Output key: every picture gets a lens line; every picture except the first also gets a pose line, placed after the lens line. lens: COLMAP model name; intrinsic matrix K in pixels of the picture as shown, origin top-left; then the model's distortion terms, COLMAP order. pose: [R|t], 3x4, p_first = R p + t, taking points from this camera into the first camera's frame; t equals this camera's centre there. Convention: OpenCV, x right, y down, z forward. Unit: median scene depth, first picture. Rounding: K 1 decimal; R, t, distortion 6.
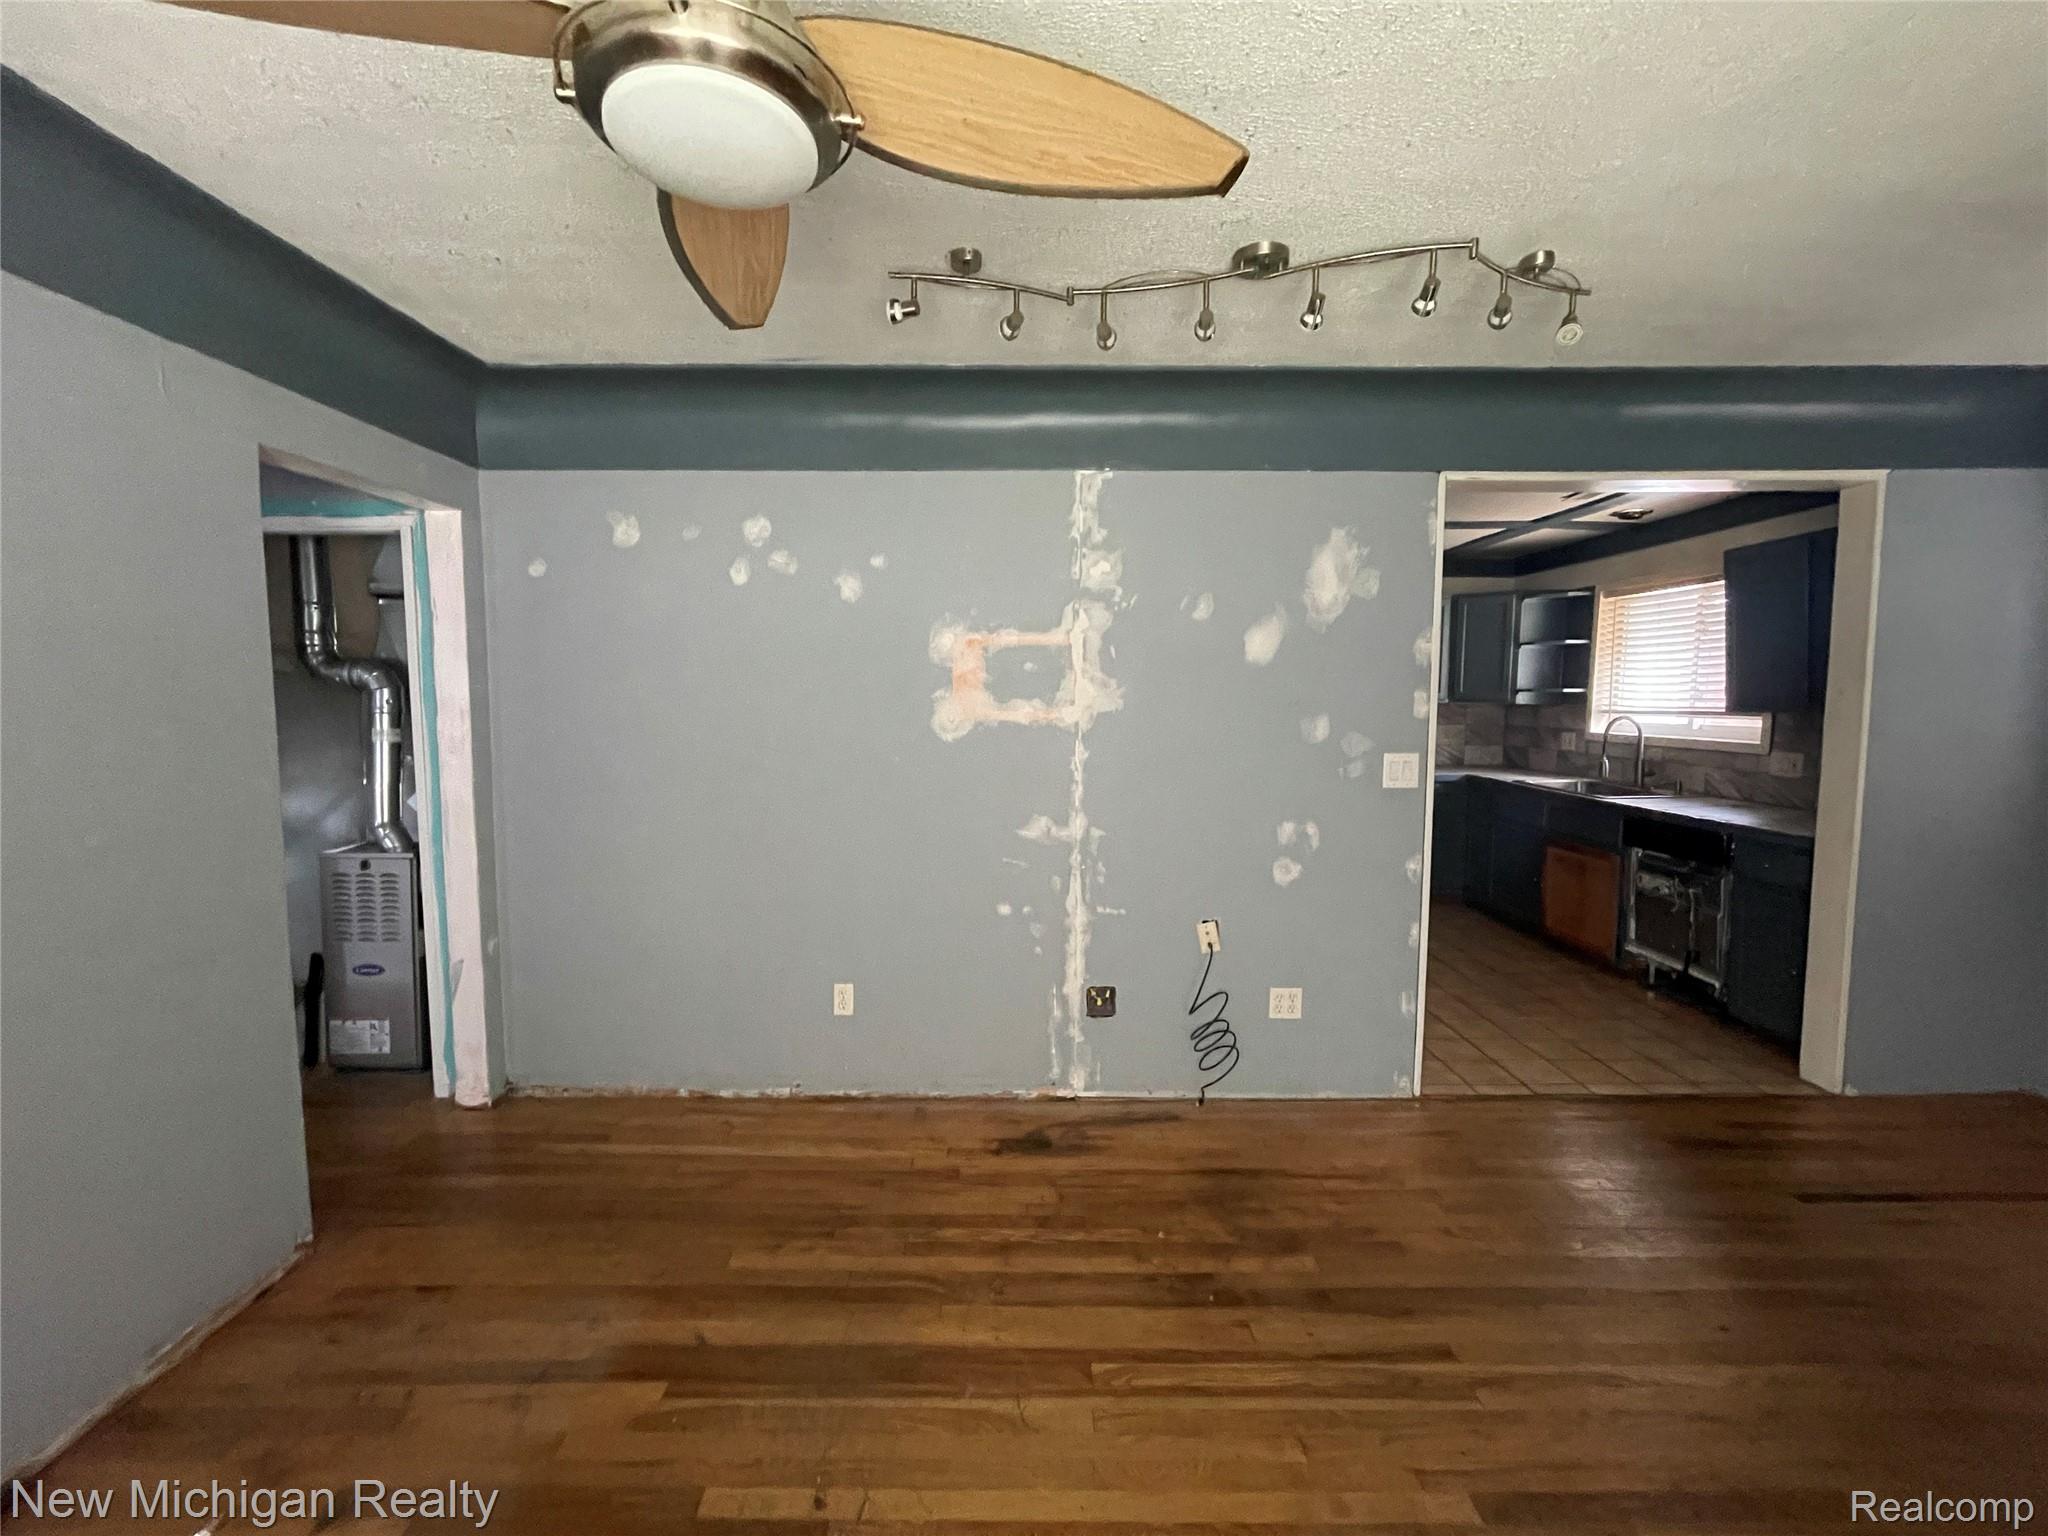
lens RADIAL K [[825.1, 0, 1020.3], [0, 825.1, 763.6], [0, 0, 1]] dist [-0.000268, 0.000388]
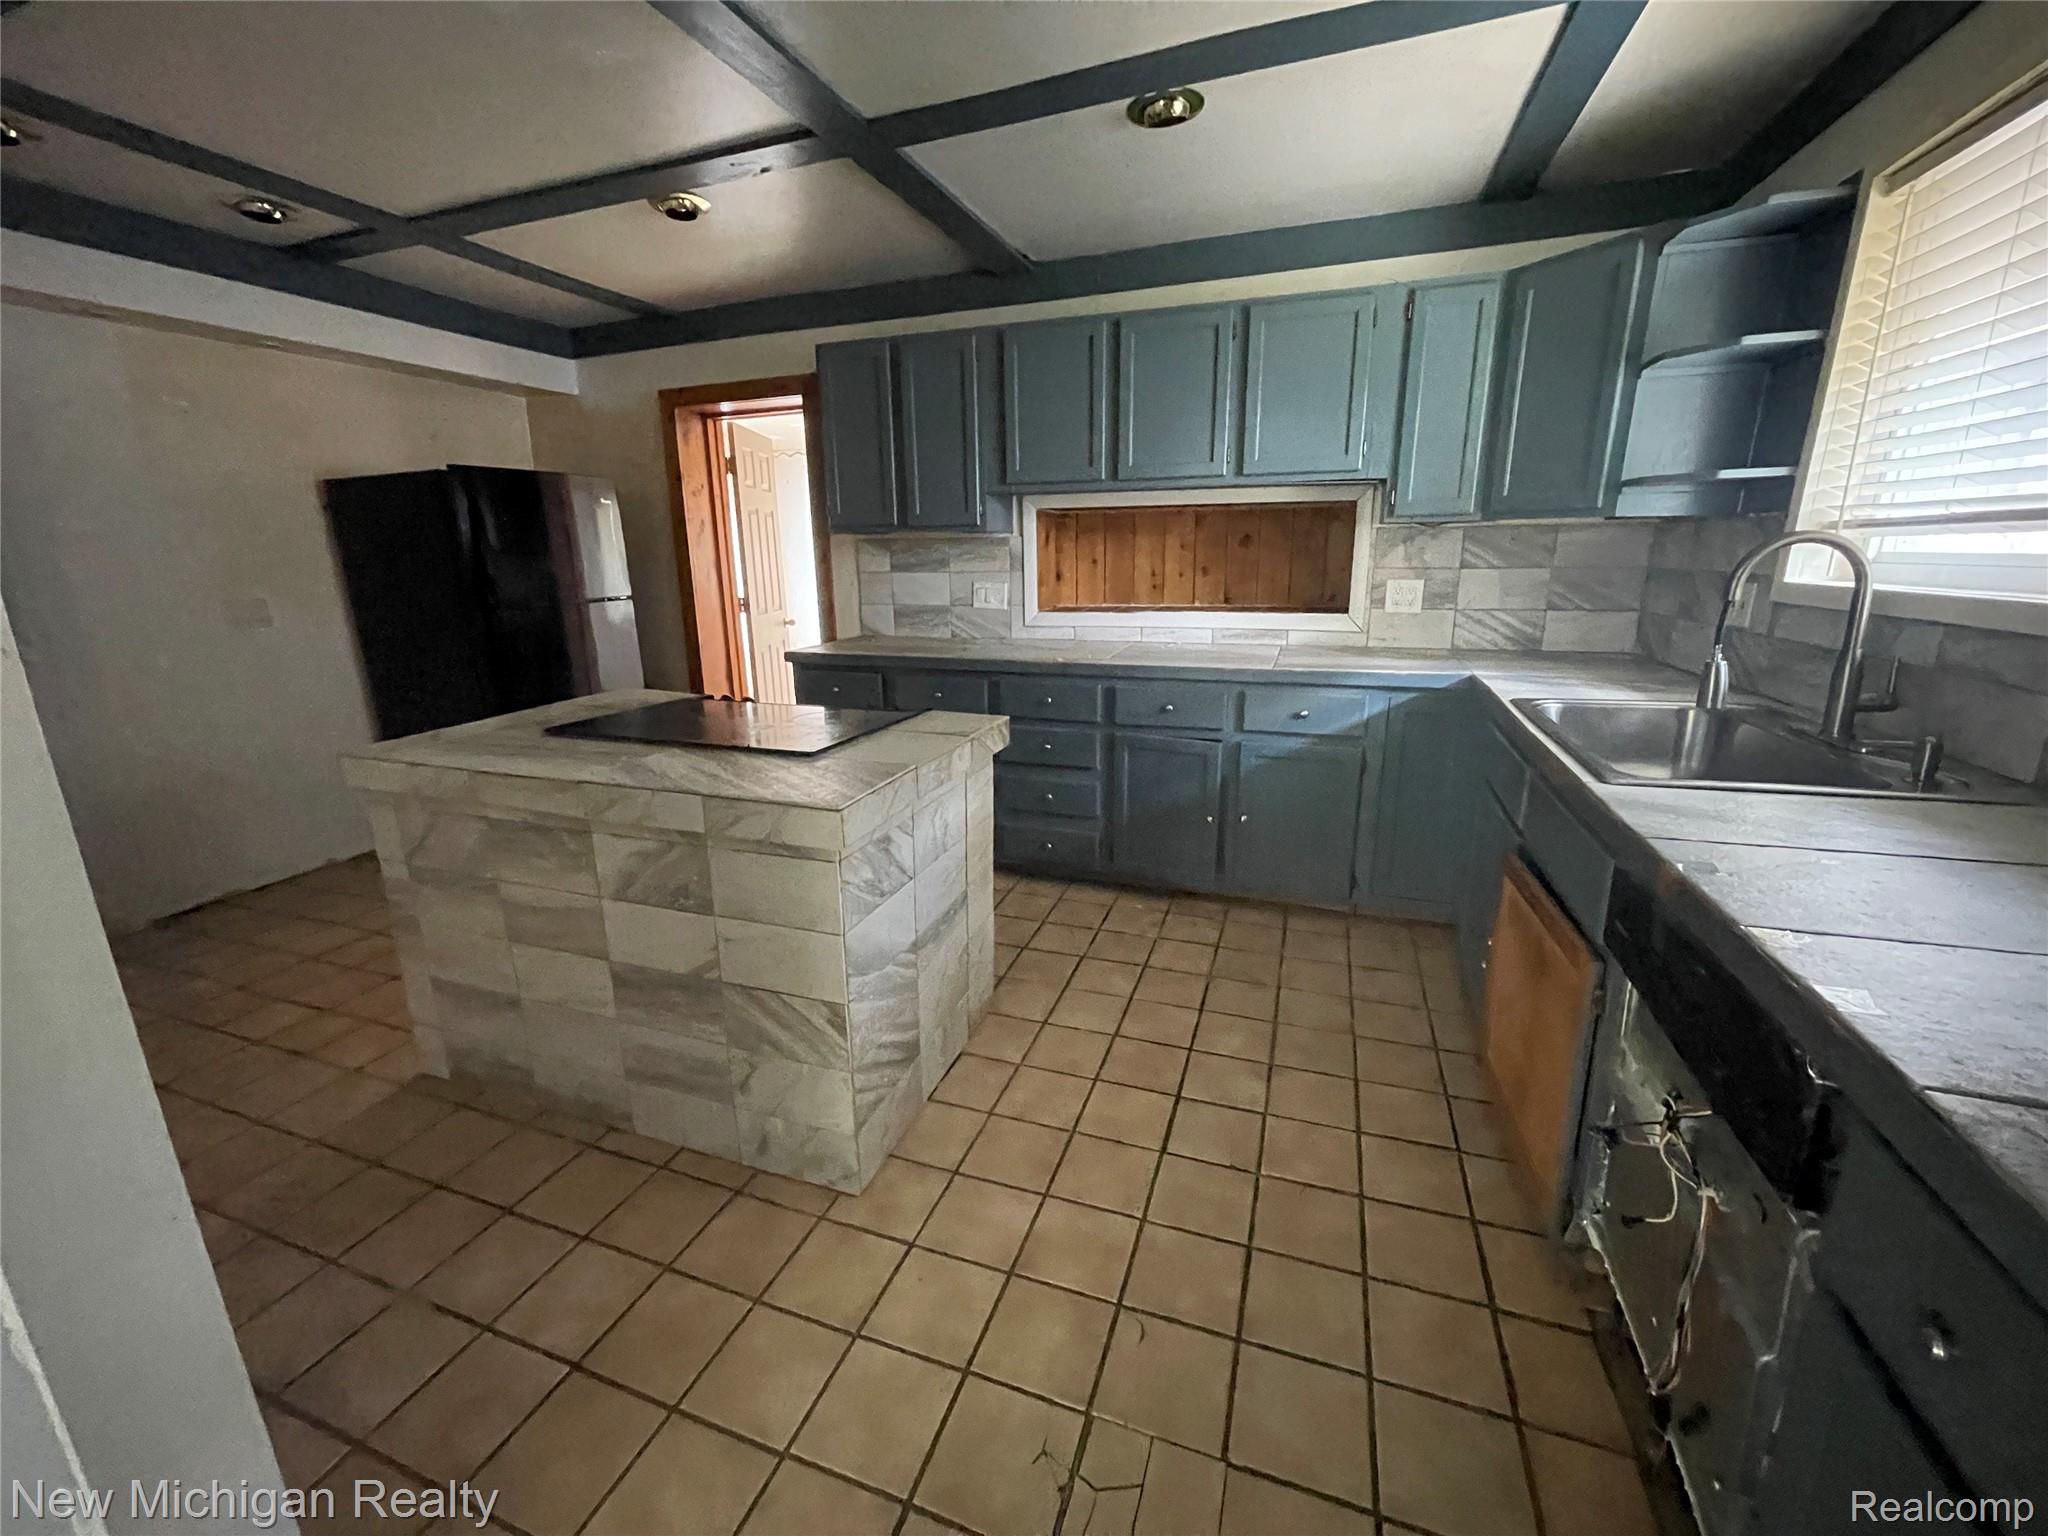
lens RADIAL K [[825.1, 0, 1020.3], [0, 825.1, 763.6], [0, 0, 1]] dist [-0.000268, 0.000388]
pose [[0.940381, 0.070612, -0.332711, 0.893016], [-0.012222, 0.984596, 0.174418, -0.031030], [0.339902, -0.159953, 0.926759, 0.916068]]
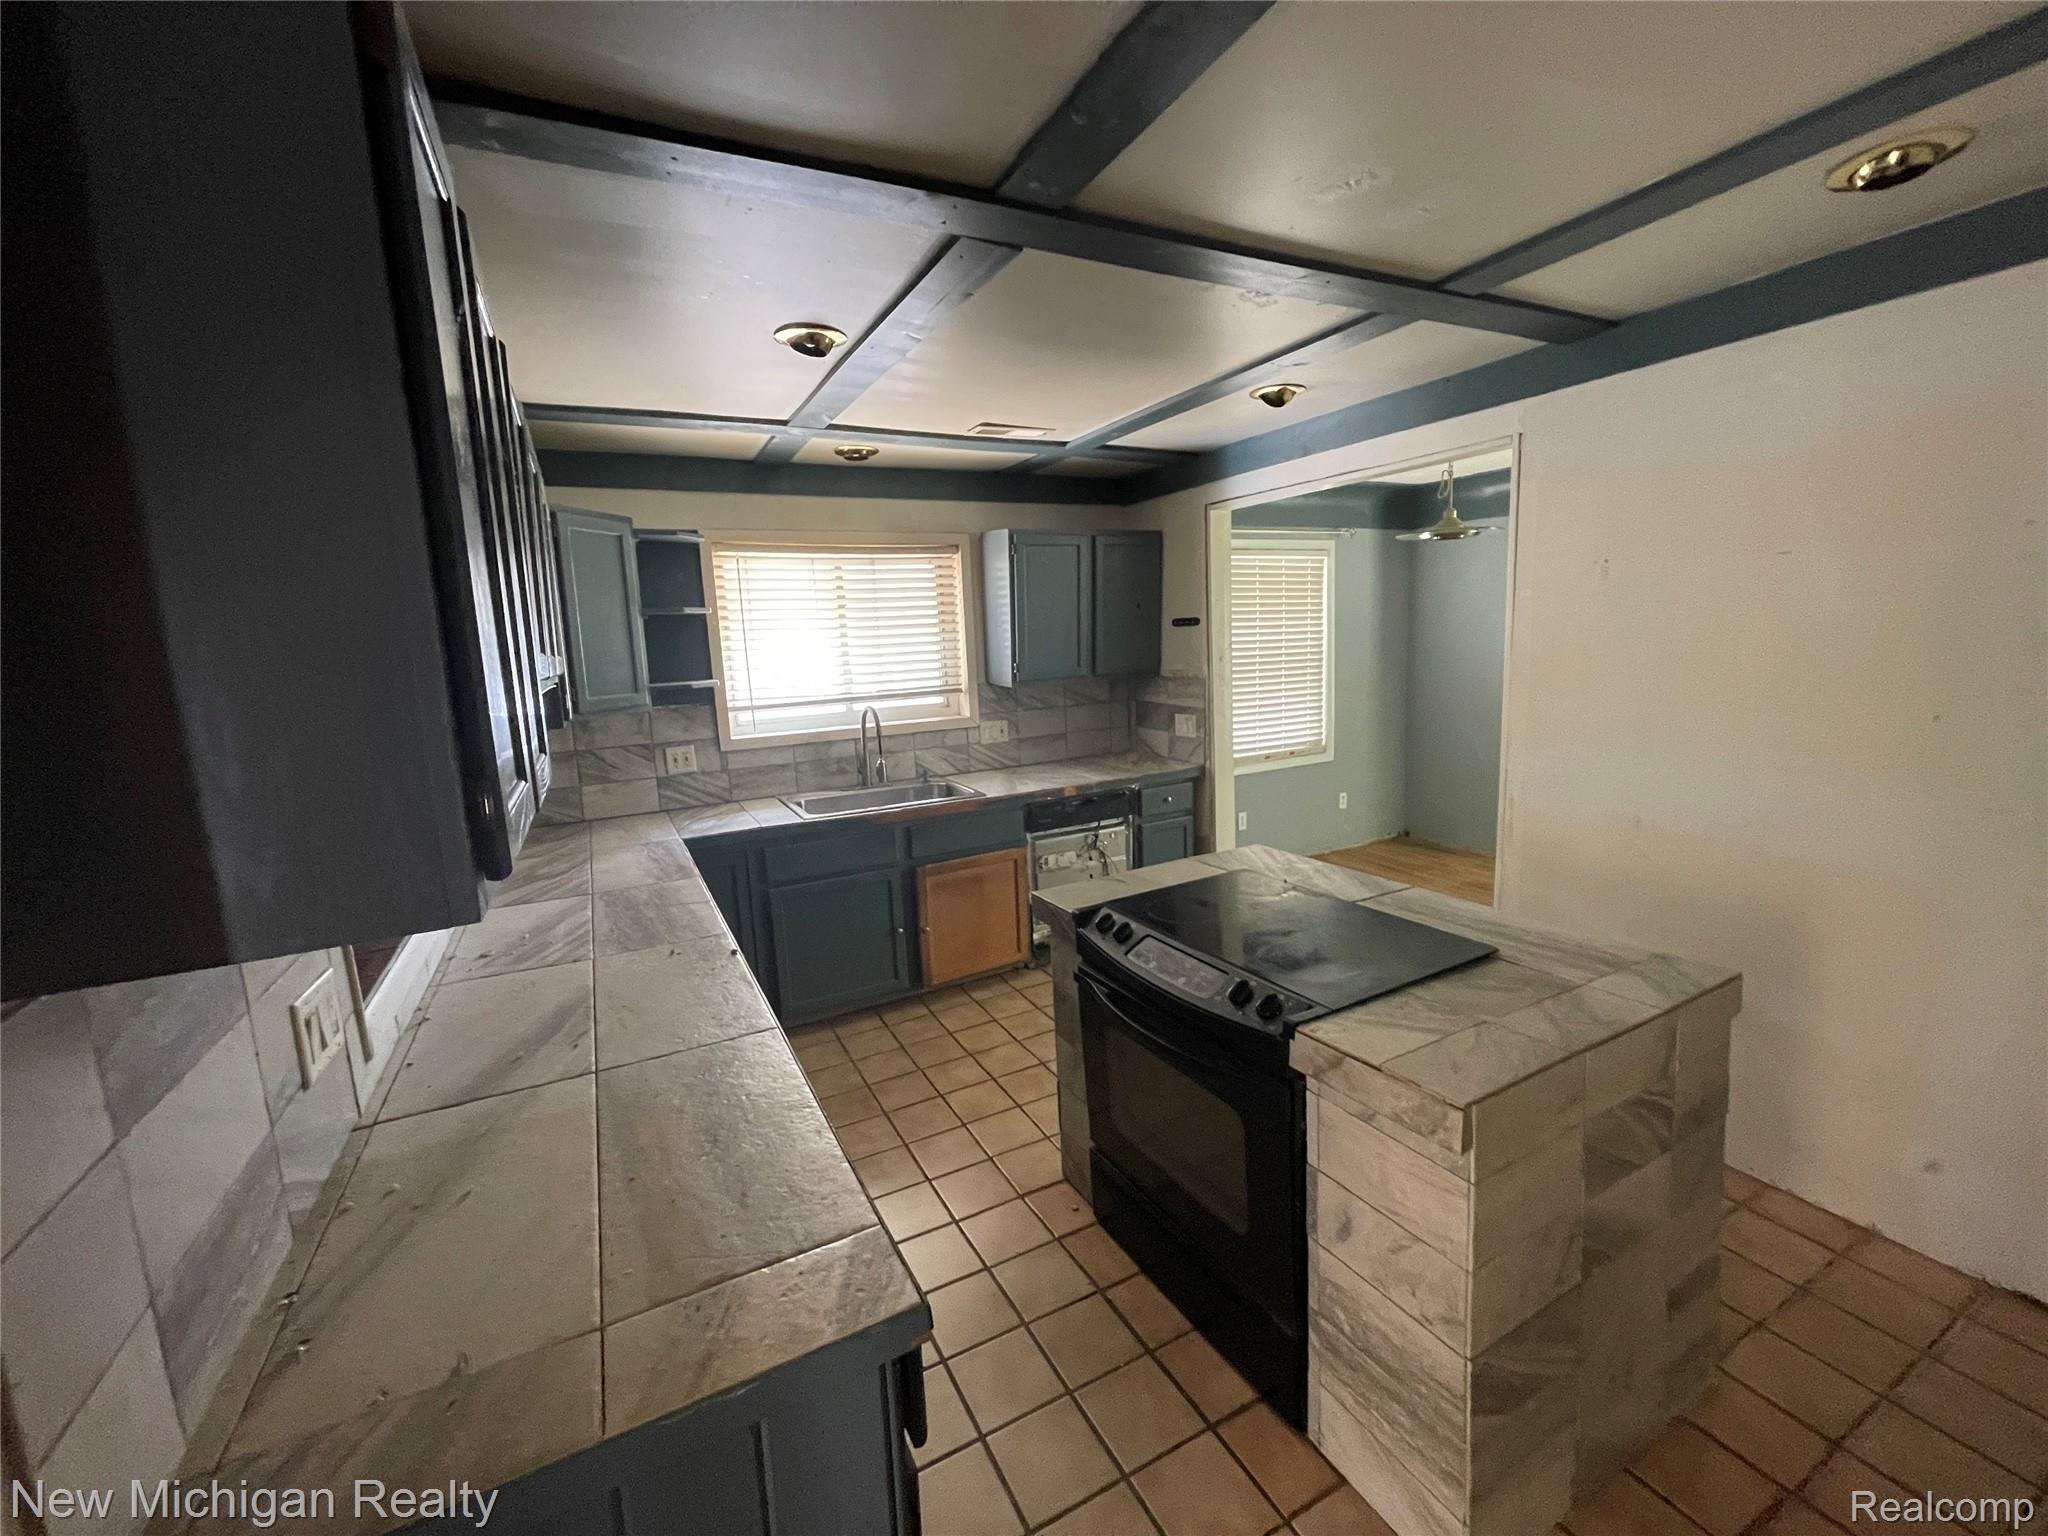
lens RADIAL K [[825.1, 0, 1020.3], [0, 825.1, 763.6], [0, 0, 1]] dist [-0.000268, 0.000388]
pose [[-0.461368, -0.109194, 0.880464, -0.112149], [0.121290, 0.975317, 0.184514, -0.219745], [-0.878879, 0.191920, -0.436736, 2.020667]]
